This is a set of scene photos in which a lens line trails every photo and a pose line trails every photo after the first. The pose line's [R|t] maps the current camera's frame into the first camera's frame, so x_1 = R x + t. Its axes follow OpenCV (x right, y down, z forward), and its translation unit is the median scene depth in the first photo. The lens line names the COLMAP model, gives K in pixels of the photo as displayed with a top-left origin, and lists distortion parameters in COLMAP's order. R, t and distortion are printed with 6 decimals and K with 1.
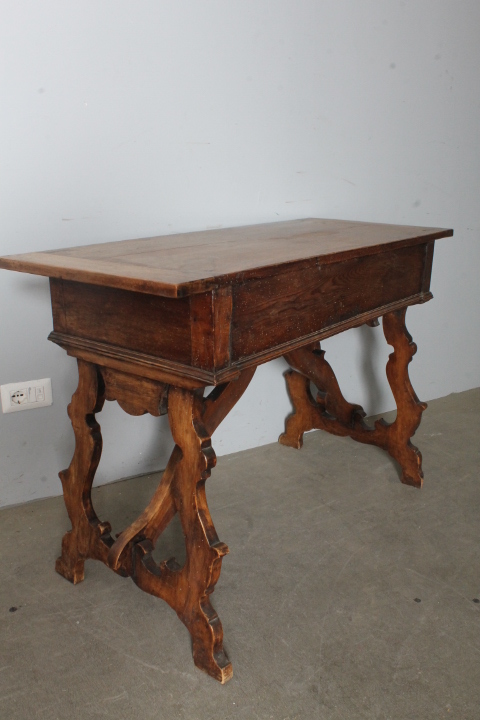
lens RADIAL K [[641.3, 0, 246.4], [0, 641.3, 358.0], [0, 0, 1]] dist [-0.126038, 0.059361]
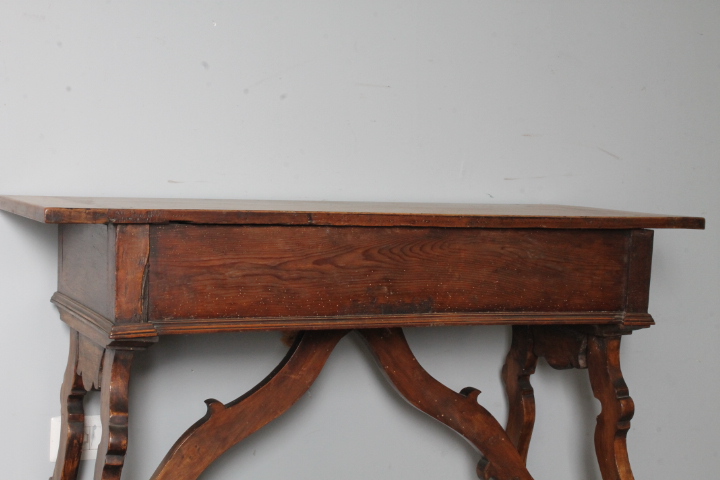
lens RADIAL K [[1260.5, 0, 357.2], [0, 1260.5, 241.6], [0, 0, 1]] dist [0.008763, 0.000000]
pose [[0.886258, 0.053120, -0.460135, 0.841248], [-0.162130, 0.966135, -0.200741, 0.169041], [0.433889, 0.252510, 0.864857, -0.286805]]
